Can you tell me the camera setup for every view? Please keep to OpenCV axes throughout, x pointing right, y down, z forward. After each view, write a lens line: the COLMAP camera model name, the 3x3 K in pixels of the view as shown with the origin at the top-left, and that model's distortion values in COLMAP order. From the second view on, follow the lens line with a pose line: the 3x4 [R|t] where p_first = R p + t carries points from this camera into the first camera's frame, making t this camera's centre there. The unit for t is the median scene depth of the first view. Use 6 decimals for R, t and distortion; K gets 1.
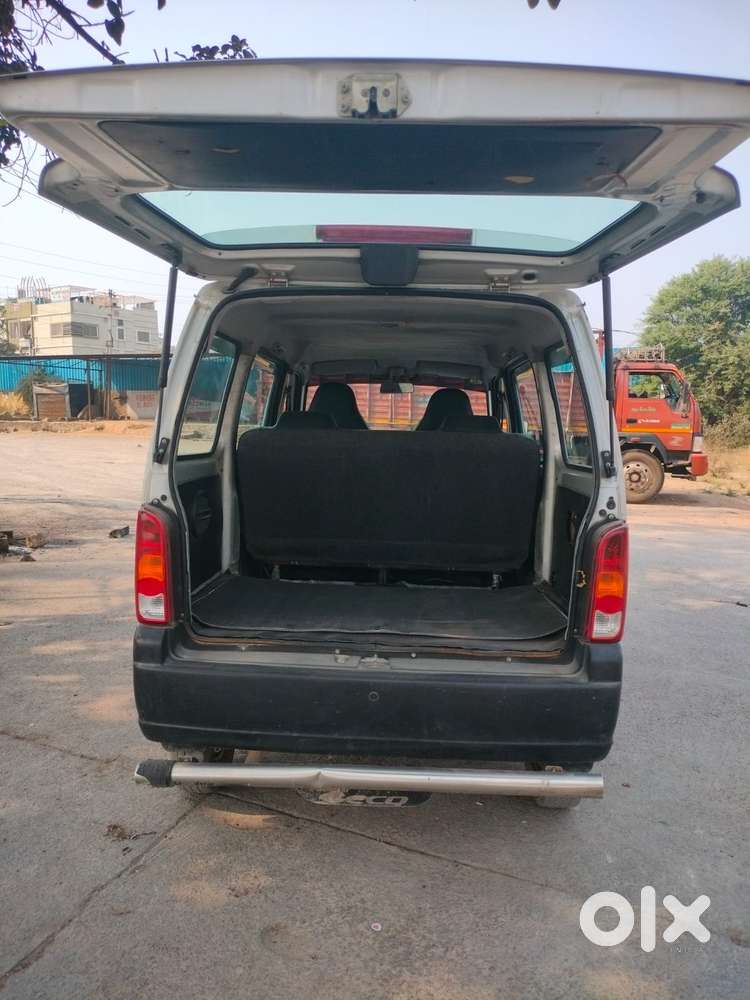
lens RADIAL K [[742.8, 0, 375.1], [0, 742.8, 504.2], [0, 0, 1]] dist [0.007911, -0.011343]
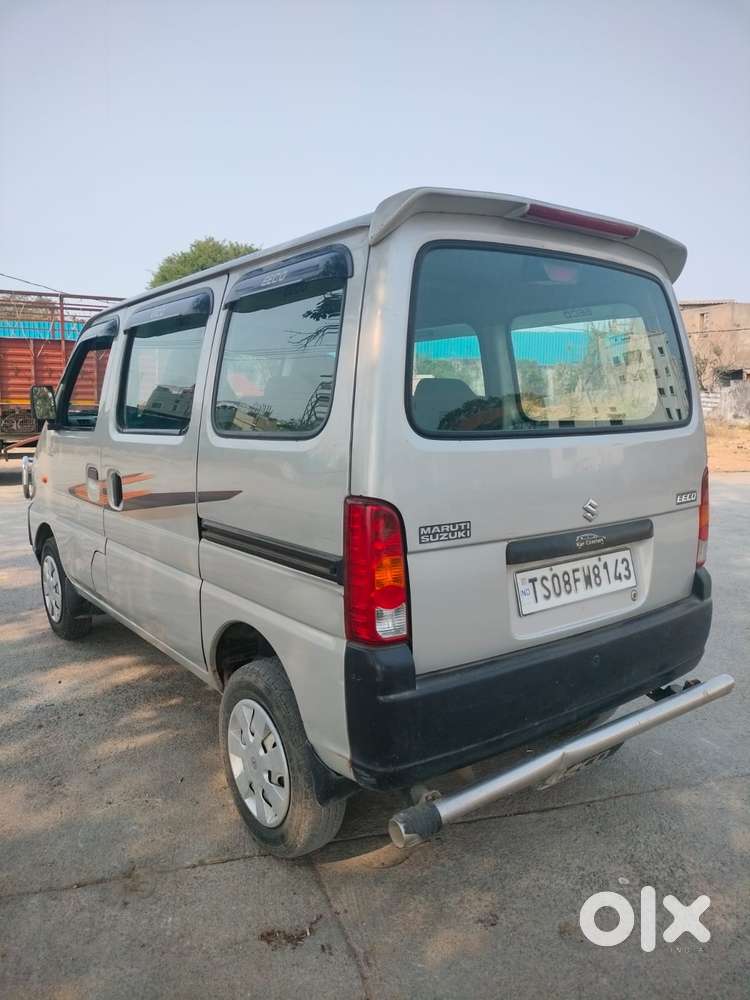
lens RADIAL K [[742.8, 0, 375.1], [0, 742.8, 504.2], [0, 0, 1]] dist [0.007911, -0.011343]
pose [[0.770006, -0.120099, 0.626631, -0.777204], [0.101273, 0.992680, 0.065810, -0.038672], [-0.629948, 0.012787, 0.776532, 0.393175]]
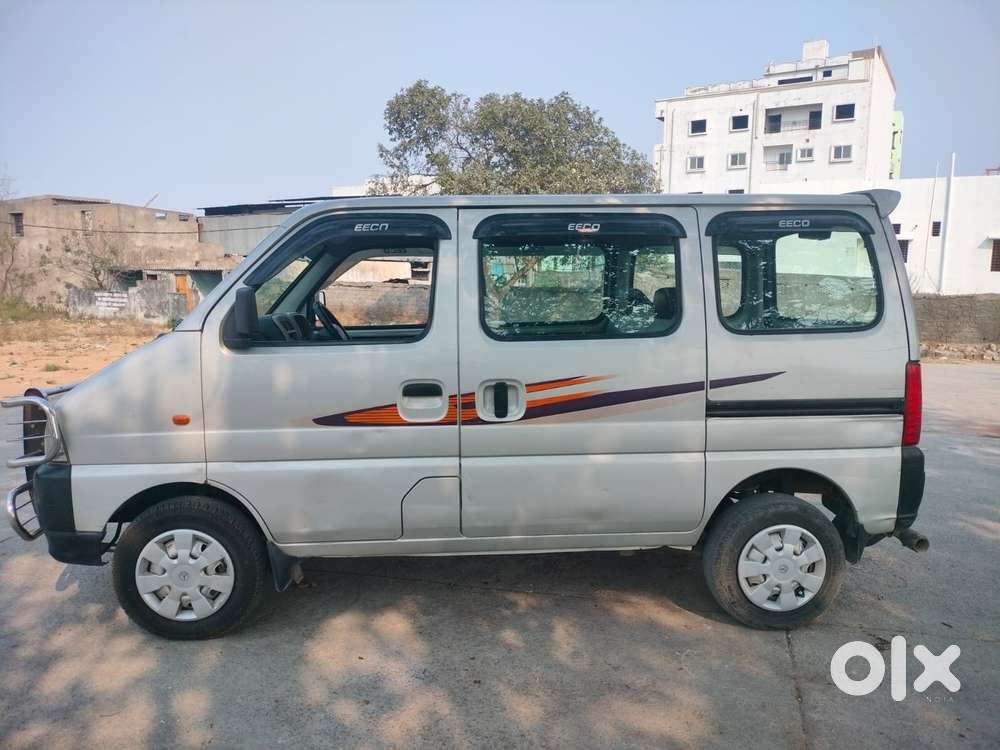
lens RADIAL K [[742.8, 0, 500.0], [0, 742.8, 375.0], [0, 0, 1]] dist [0.007911, -0.011343]
pose [[-0.129153, -0.131883, 0.982816, -1.554884], [0.114121, 0.982554, 0.146845, -0.257786], [-0.985036, 0.131125, -0.111849, 1.894245]]
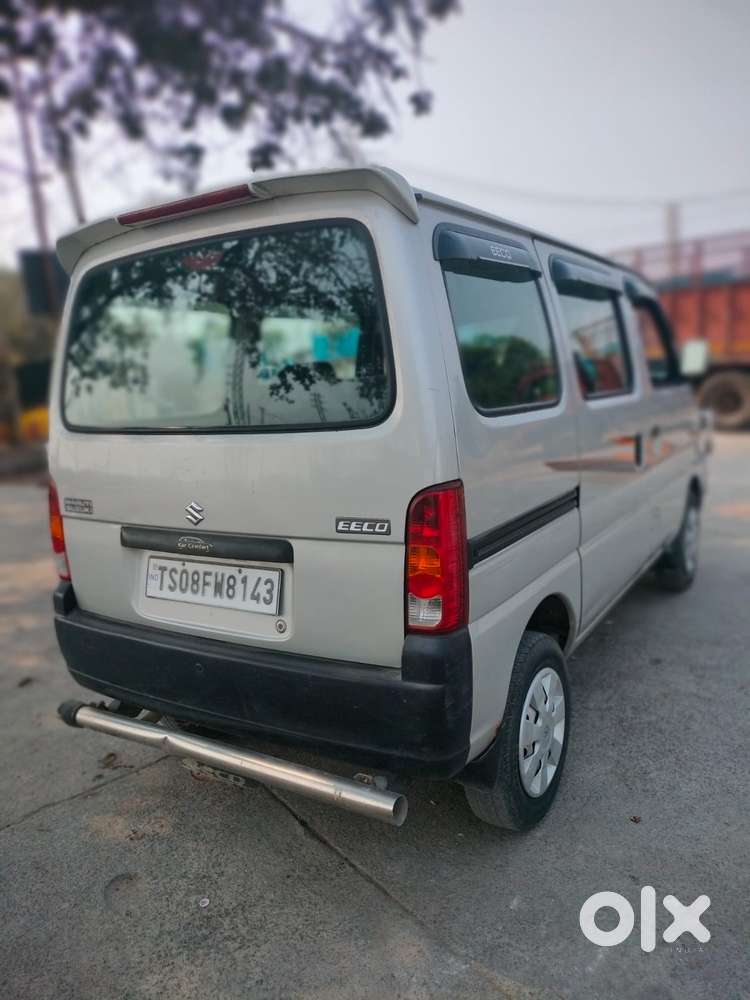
lens RADIAL K [[743.9, 0, 361.0], [0, 743.9, 500.3], [0, 0, 1]] dist [0.003048, -0.000560]
pose [[0.860376, 0.000270, -0.509660, 0.625896], [0.032812, 0.997896, 0.055920, -0.001656], [0.508602, -0.064835, 0.858557, 0.285434]]
